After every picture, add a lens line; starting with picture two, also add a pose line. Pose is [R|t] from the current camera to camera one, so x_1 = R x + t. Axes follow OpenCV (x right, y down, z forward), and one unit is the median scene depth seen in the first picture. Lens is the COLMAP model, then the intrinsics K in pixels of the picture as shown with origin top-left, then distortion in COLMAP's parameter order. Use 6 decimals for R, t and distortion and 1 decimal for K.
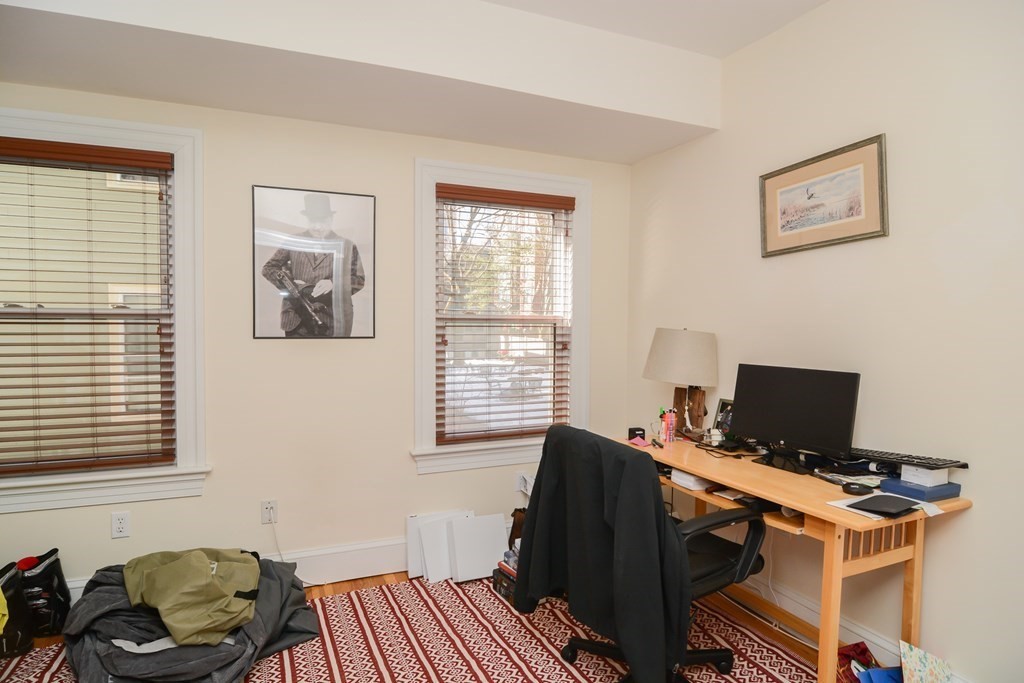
lens RADIAL K [[546.9, 0, 512.5], [0, 546.9, 340.5], [0, 0, 1]] dist [-0.010586, -0.007096]
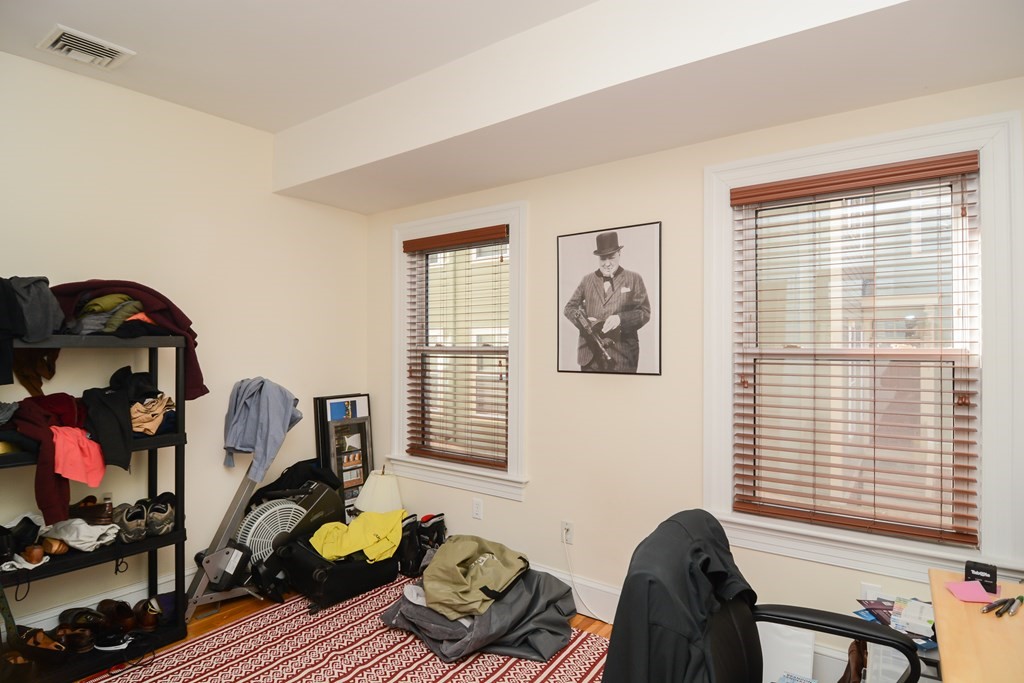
lens RADIAL K [[546.9, 0, 509.5], [0, 546.9, 344.2], [0, 0, 1]] dist [-0.010586, -0.007096]
pose [[0.514003, -0.013214, -0.857686, 0.429814], [-0.032219, 0.998878, -0.034699, -0.017330], [0.857183, 0.045469, 0.513001, 0.330209]]
